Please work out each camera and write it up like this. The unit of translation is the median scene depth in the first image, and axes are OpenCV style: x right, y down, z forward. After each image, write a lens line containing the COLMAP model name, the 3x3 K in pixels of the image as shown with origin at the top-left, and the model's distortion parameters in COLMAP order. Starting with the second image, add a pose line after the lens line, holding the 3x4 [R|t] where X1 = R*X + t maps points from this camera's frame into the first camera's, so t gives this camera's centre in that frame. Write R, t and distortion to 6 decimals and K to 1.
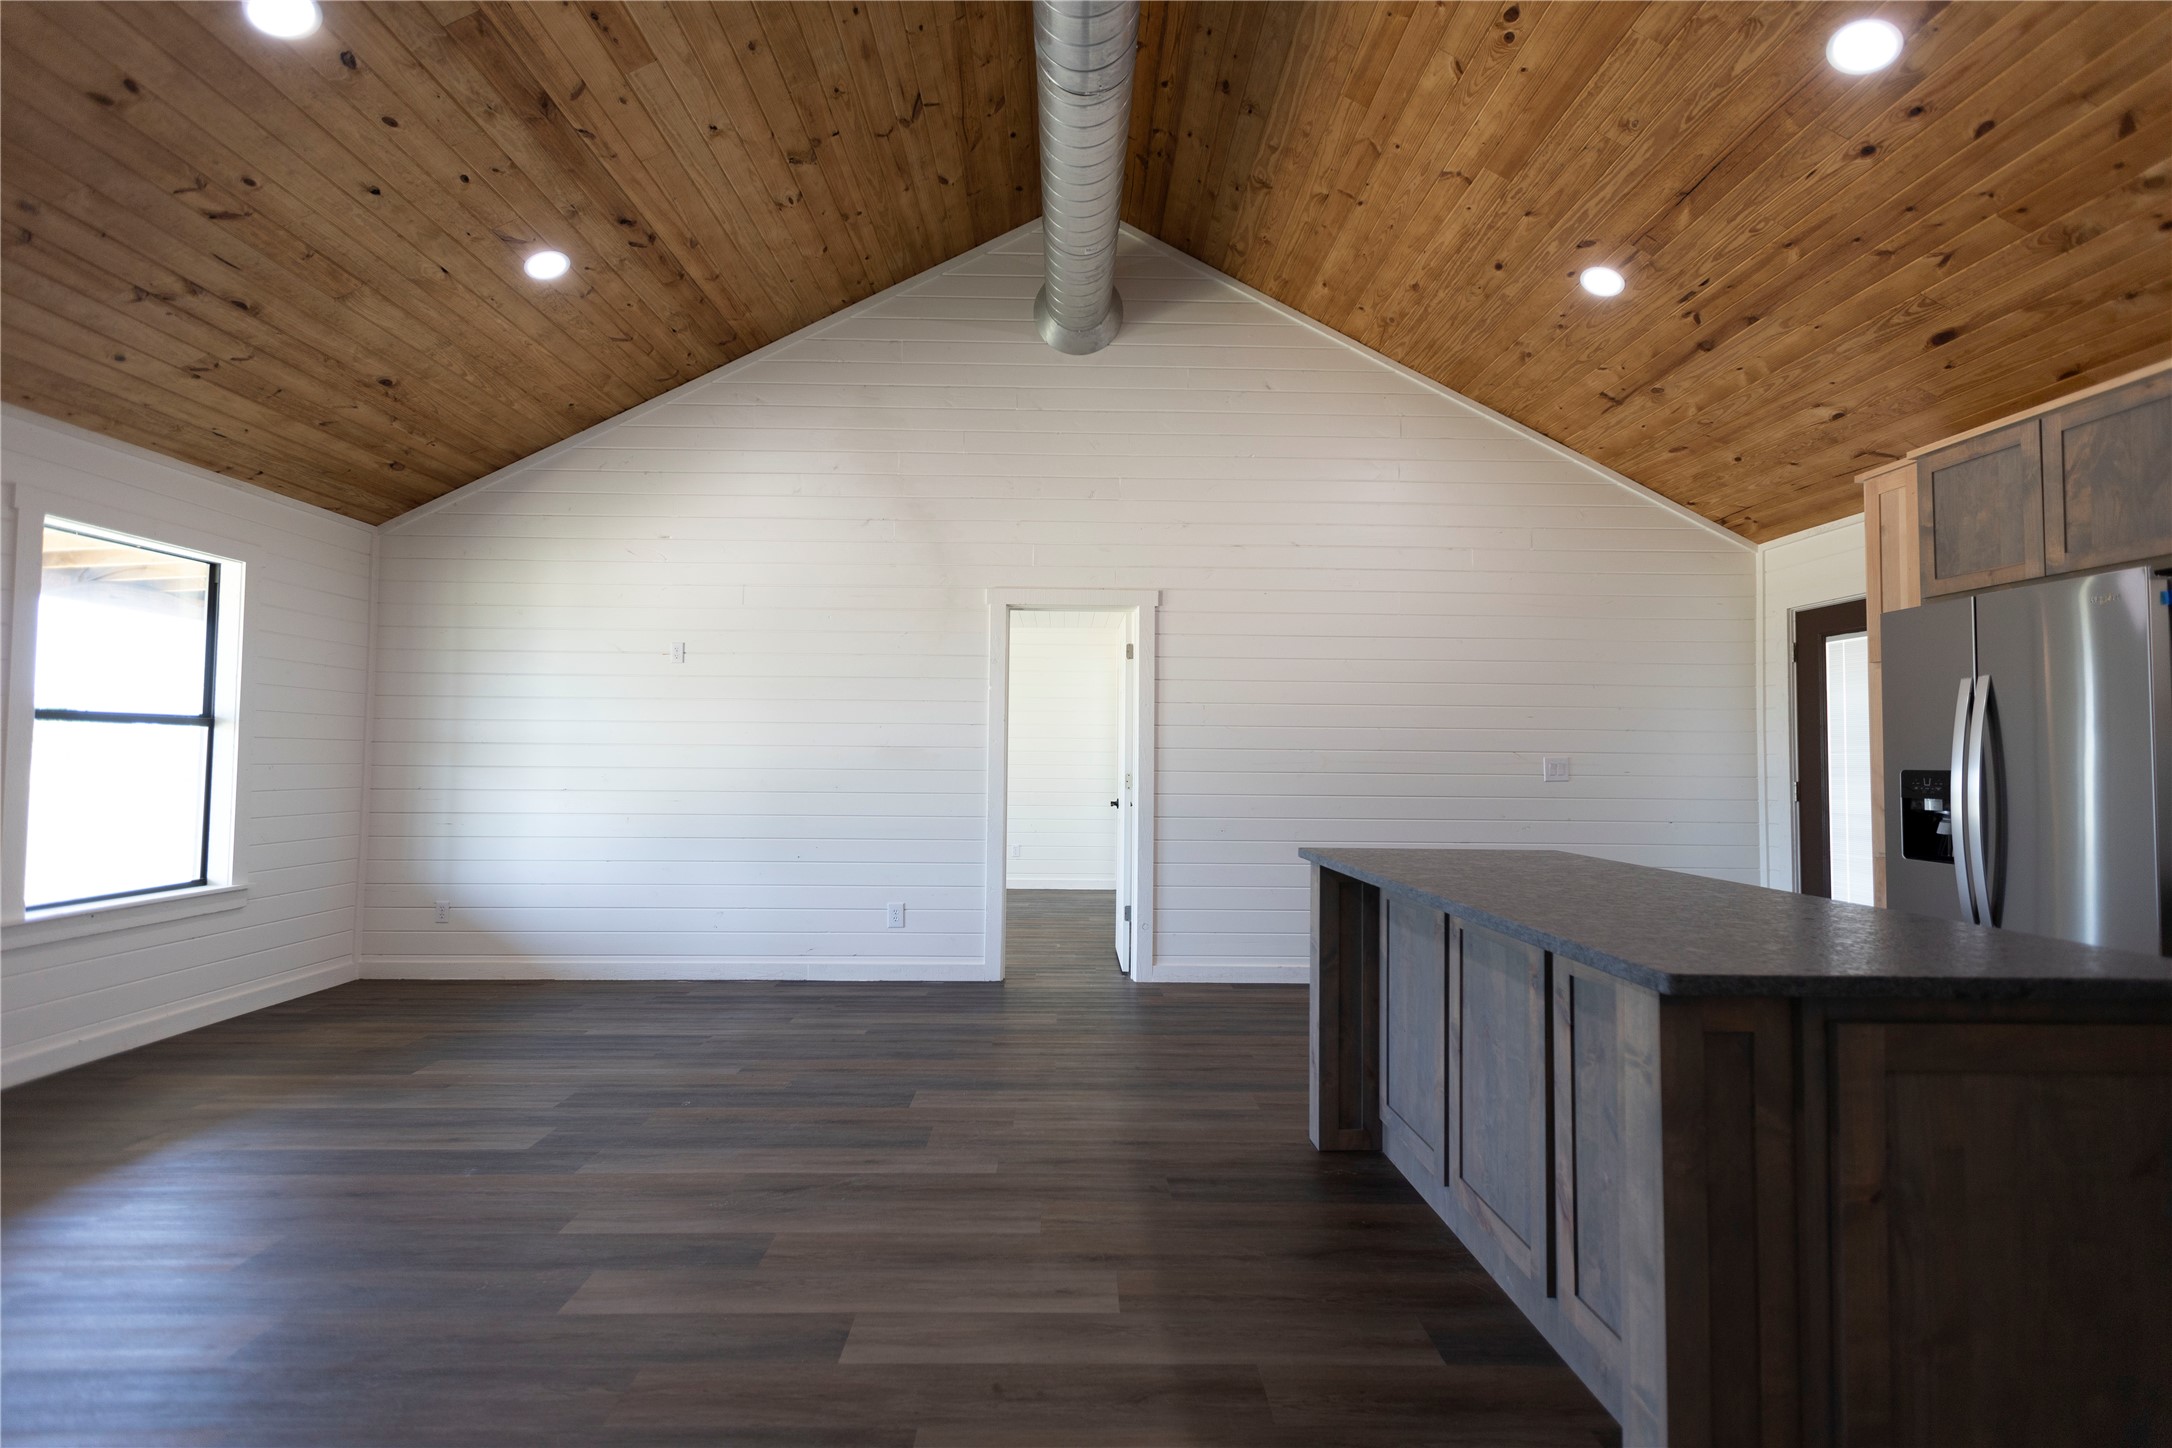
lens RADIAL K [[962.3, 0, 1084.3], [0, 962.3, 723.8], [0, 0, 1]] dist [0.003755, -0.002825]
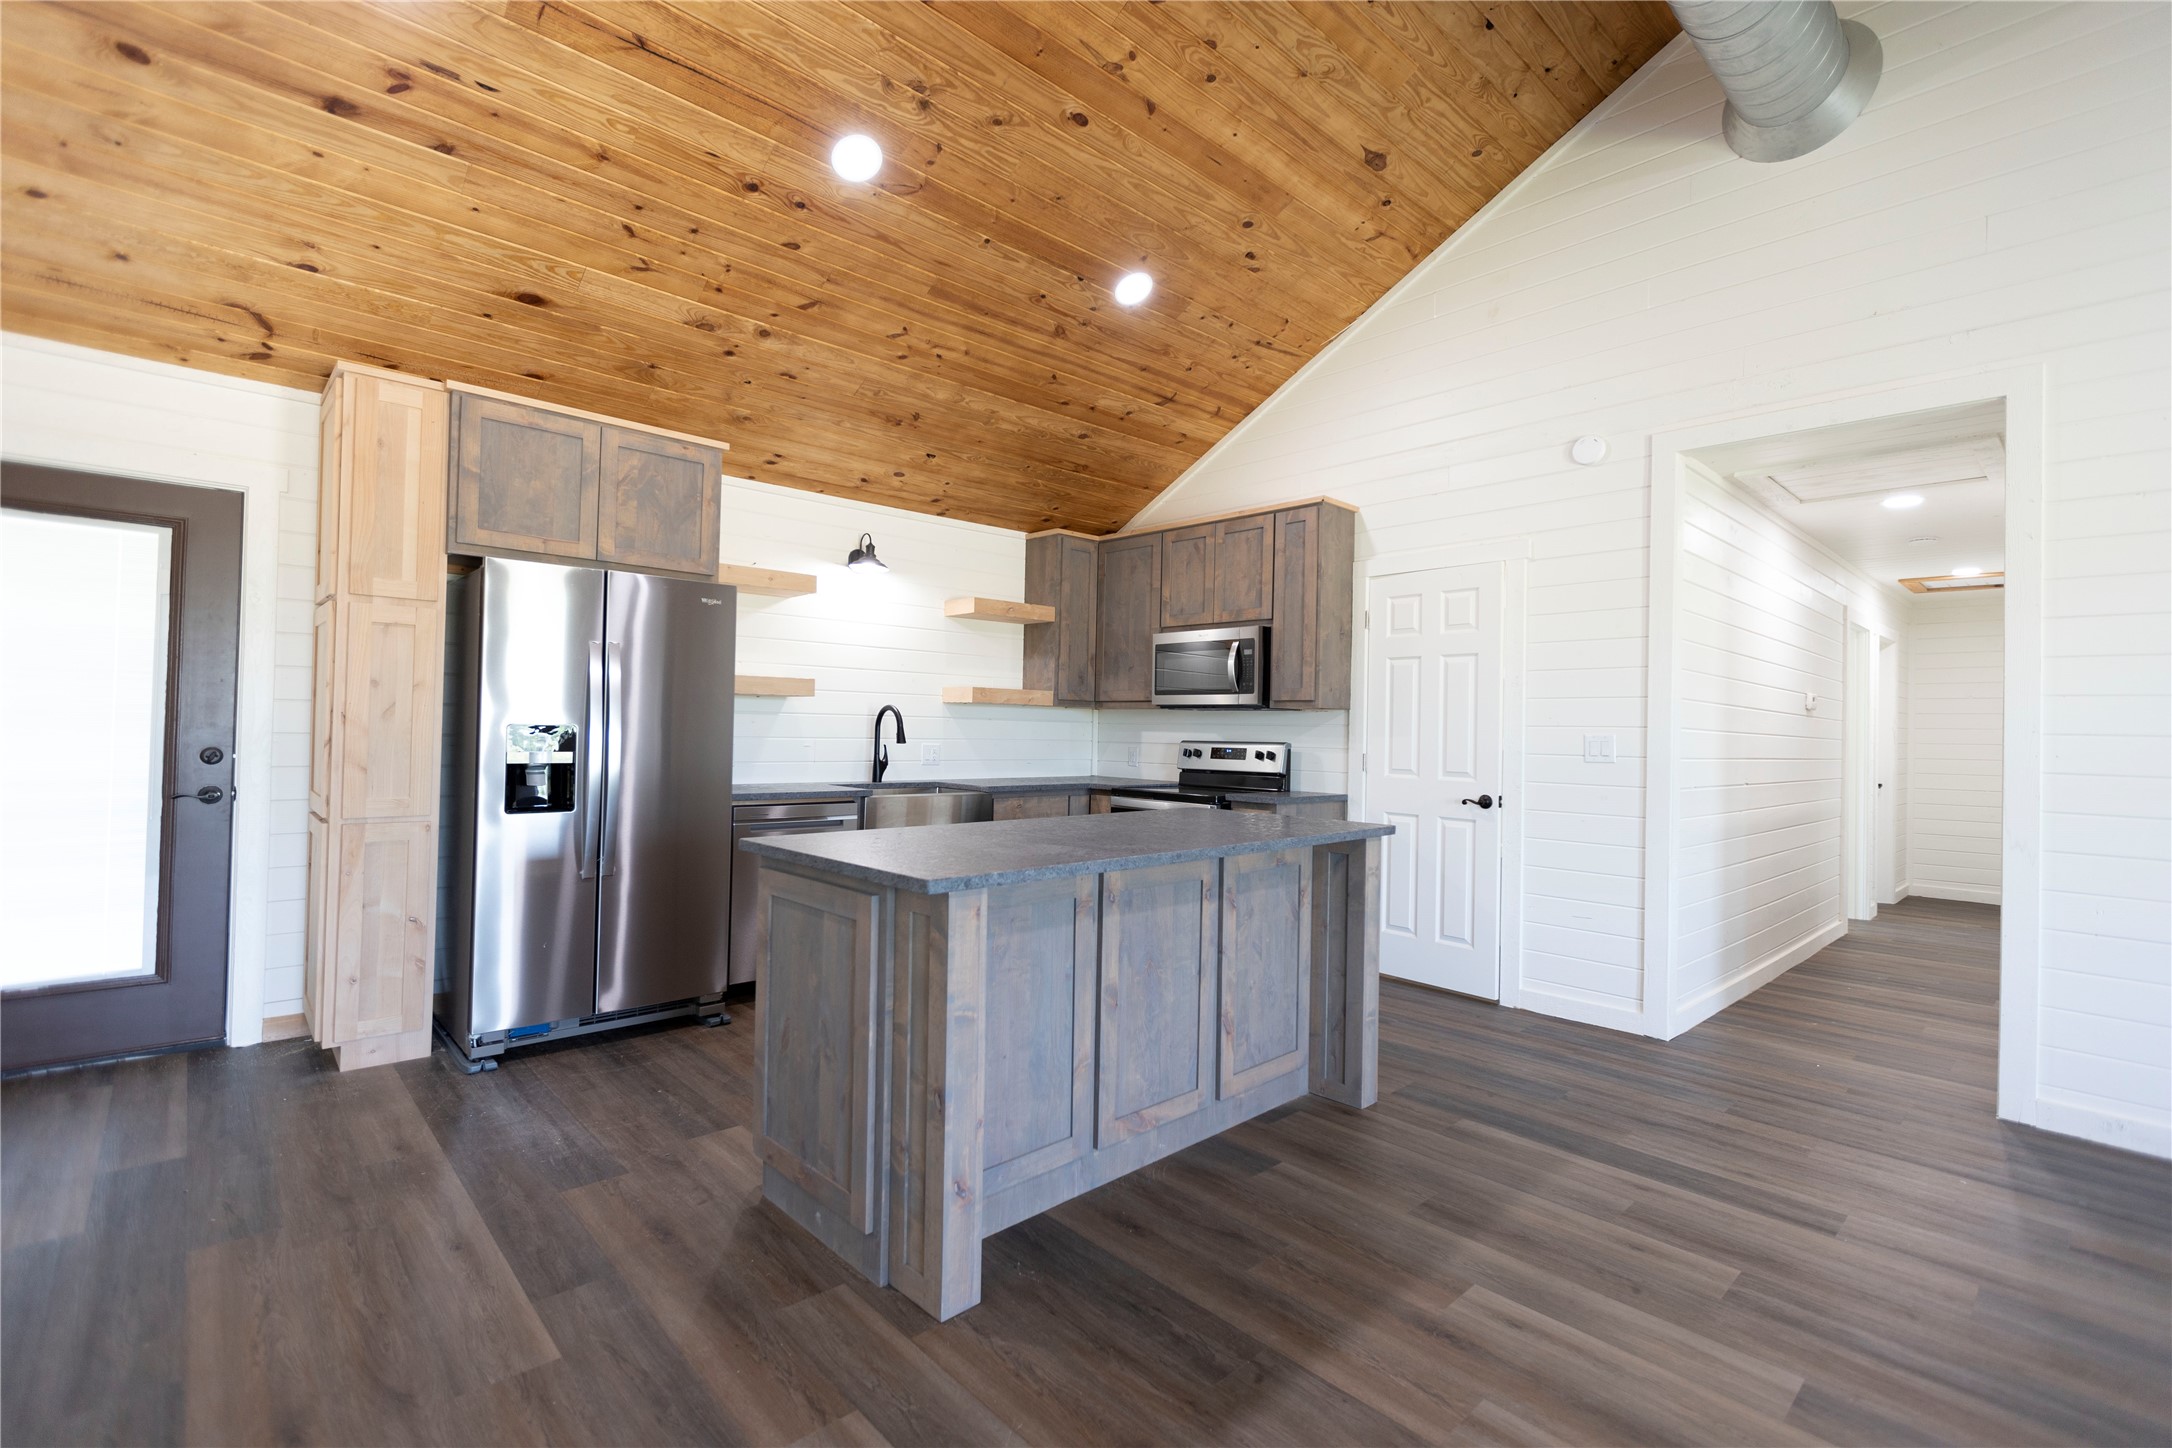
lens RADIAL K [[962.3, 0, 1085.0], [0, 962.3, 717.0], [0, 0, 1]] dist [0.003755, -0.002825]
pose [[-0.663755, -0.018123, 0.747731, -0.265007], [-0.056356, 0.998076, -0.025836, 0.033209], [-0.745824, -0.059288, -0.663499, 1.206501]]
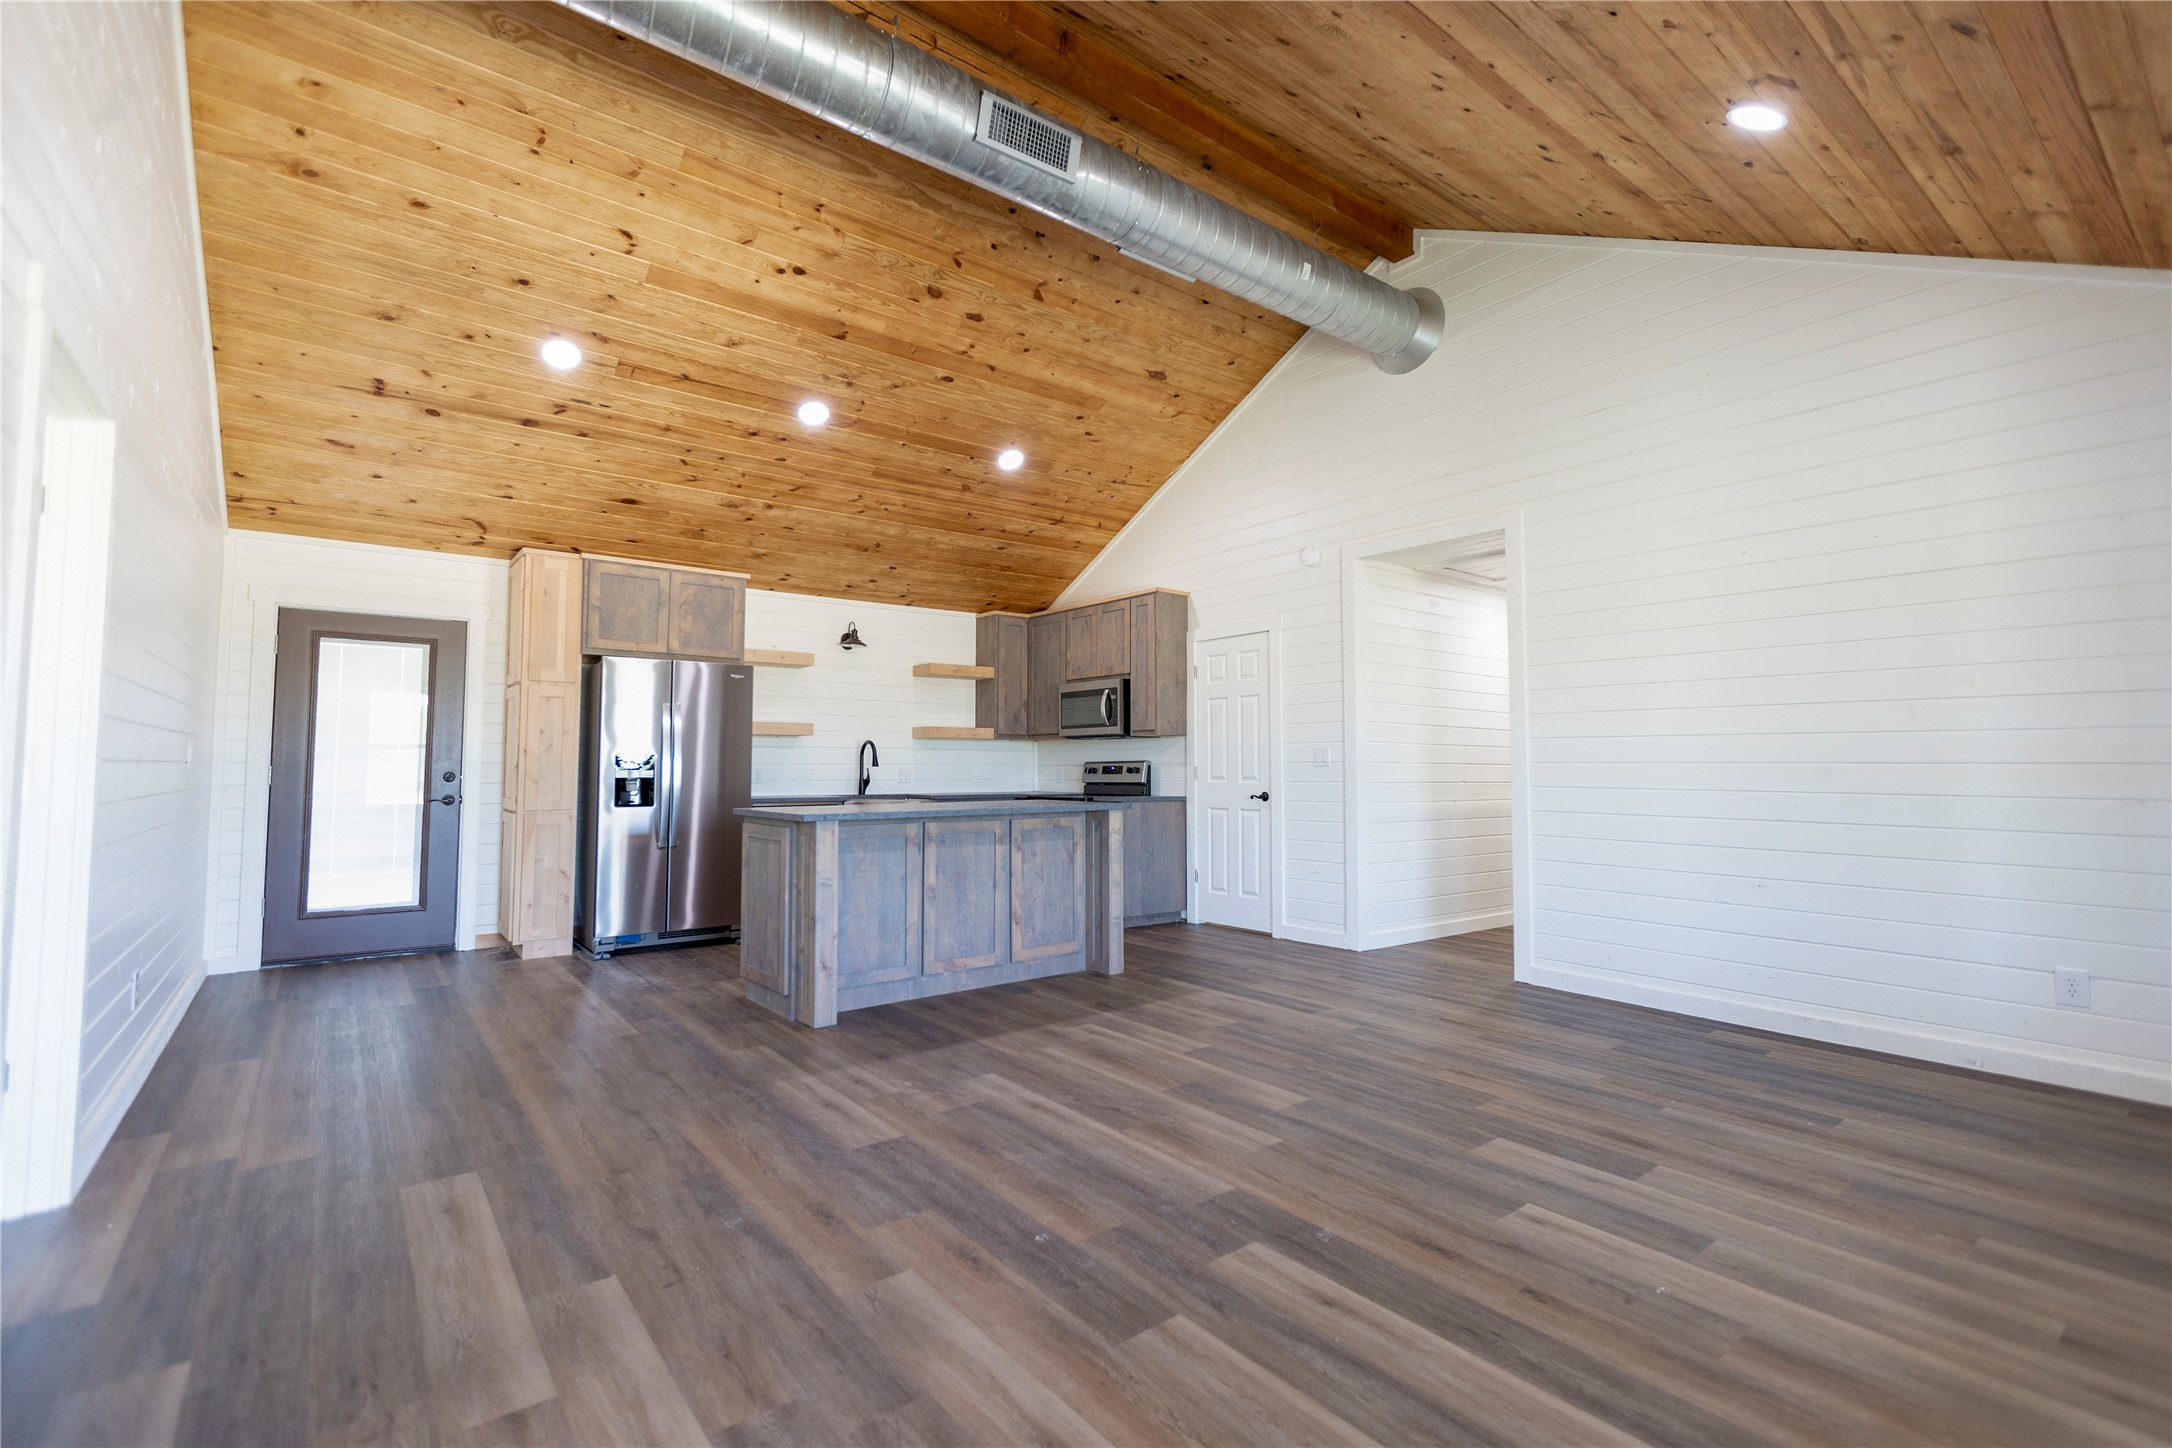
lens RADIAL K [[962.3, 0, 1082.6], [0, 962.3, 714.4], [0, 0, 1]] dist [0.003755, -0.002825]
pose [[-0.596725, 0.031545, 0.801825, -0.943590], [-0.036465, 0.997129, -0.066366, 0.060228], [-0.801617, -0.068841, -0.593862, 1.336881]]
